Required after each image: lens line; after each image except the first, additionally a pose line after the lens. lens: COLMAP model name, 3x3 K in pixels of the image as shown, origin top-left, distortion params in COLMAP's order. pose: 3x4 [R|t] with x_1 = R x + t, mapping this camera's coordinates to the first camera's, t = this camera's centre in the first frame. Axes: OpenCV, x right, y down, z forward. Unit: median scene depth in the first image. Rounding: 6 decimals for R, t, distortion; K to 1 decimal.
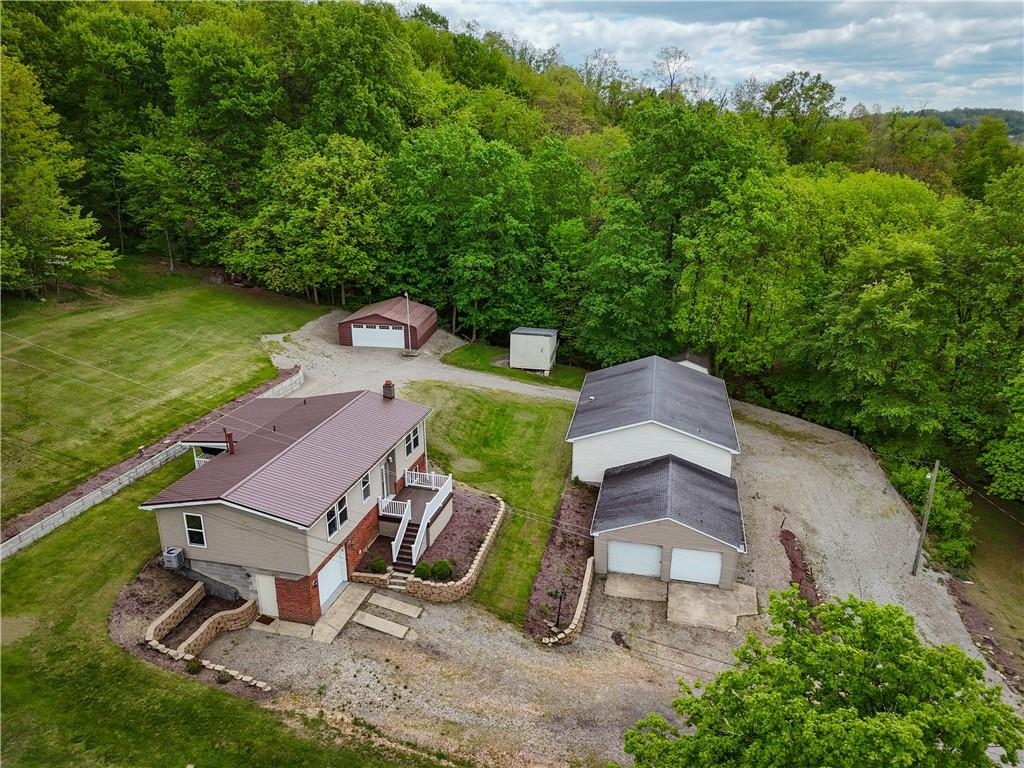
lens RADIAL K [[752.2, 0, 516.0], [0, 752.2, 385.6], [0, 0, 1]] dist [0.086179, -0.098467]
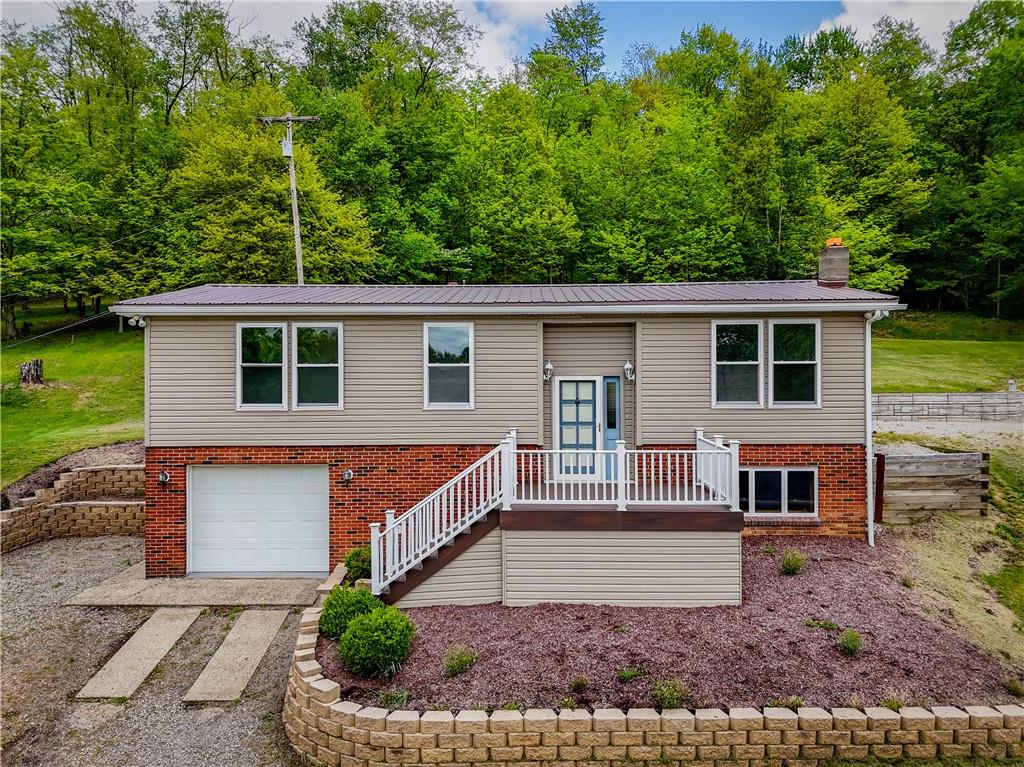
lens RADIAL K [[752.2, 0, 516.0], [0, 752.2, 385.1], [0, 0, 1]] dist [0.086179, -0.098467]
pose [[0.235453, 0.011449, -0.971818, 0.143318], [-0.311066, 0.948218, -0.064194, 0.124378], [0.920760, 0.317414, 0.226822, 0.756177]]
